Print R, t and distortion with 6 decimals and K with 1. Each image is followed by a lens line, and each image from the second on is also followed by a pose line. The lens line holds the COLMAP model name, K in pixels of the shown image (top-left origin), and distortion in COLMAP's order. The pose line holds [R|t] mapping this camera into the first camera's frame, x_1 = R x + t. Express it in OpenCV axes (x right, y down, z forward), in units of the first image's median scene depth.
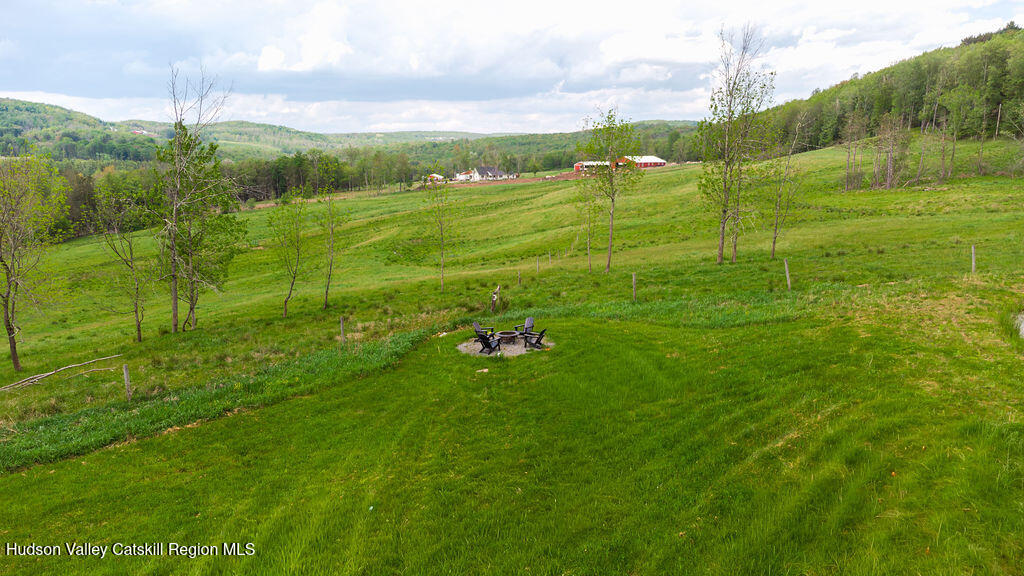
lens RADIAL K [[713.8, 0, 512.0], [0, 713.8, 288.0], [0, 0, 1]] dist [0.038716, 0.002099]
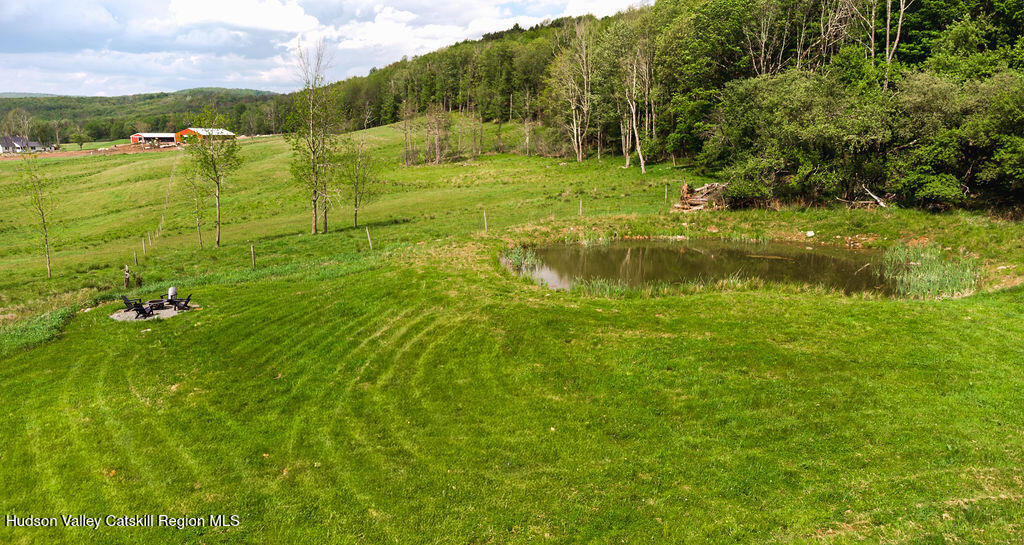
lens RADIAL K [[892.9, 0, 512.0], [0, 892.9, 272.5], [0, 0, 1]] dist [0.008929, 0.005646]
pose [[0.856245, -0.080527, 0.510255, -0.164488], [0.079549, 0.996547, 0.023783, 0.017687], [-0.510408, 0.020227, 0.859694, -0.381809]]
